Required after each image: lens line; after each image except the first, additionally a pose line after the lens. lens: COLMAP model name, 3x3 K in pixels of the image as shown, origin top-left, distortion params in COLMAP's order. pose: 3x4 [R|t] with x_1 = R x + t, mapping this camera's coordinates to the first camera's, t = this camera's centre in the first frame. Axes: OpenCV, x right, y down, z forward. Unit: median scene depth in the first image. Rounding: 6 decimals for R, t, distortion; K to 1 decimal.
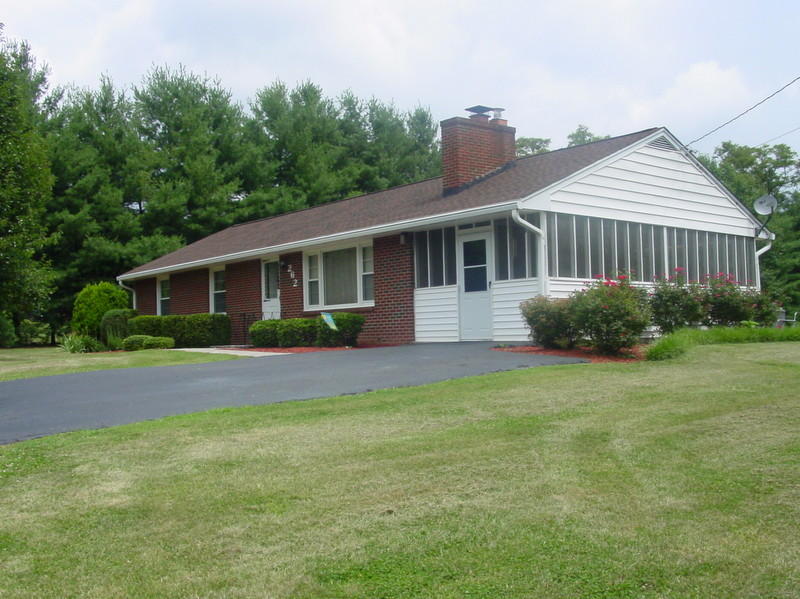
lens RADIAL K [[815.4, 0, 400.0], [0, 815.4, 299.5], [0, 0, 1]] dist [-0.178172, 0.207413]
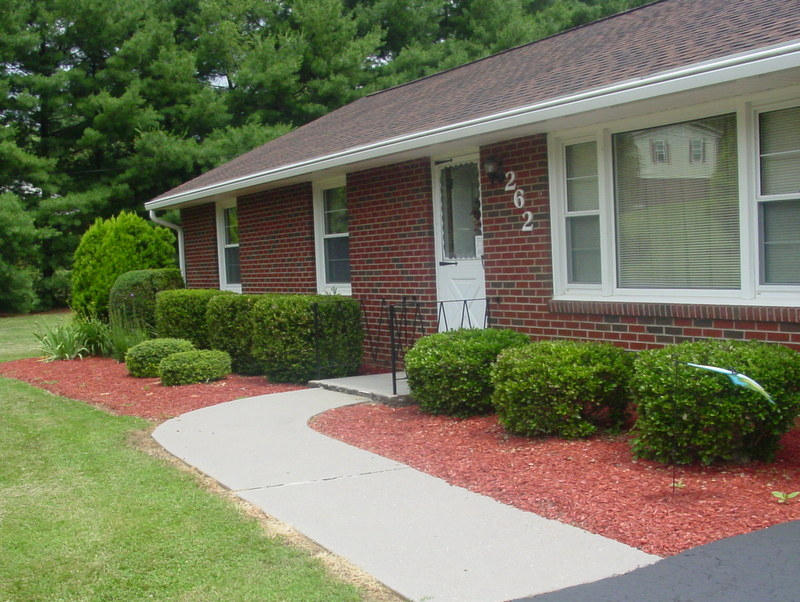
lens RADIAL K [[869.6, 0, 400.0], [0, 869.6, 301.0], [0, 0, 1]] dist [-0.145355, 0.007786]
pose [[0.982081, -0.003713, -0.188423, -0.068446], [0.025908, 0.992973, 0.115467, -0.019021], [0.186670, -0.118280, 0.975276, 0.370001]]
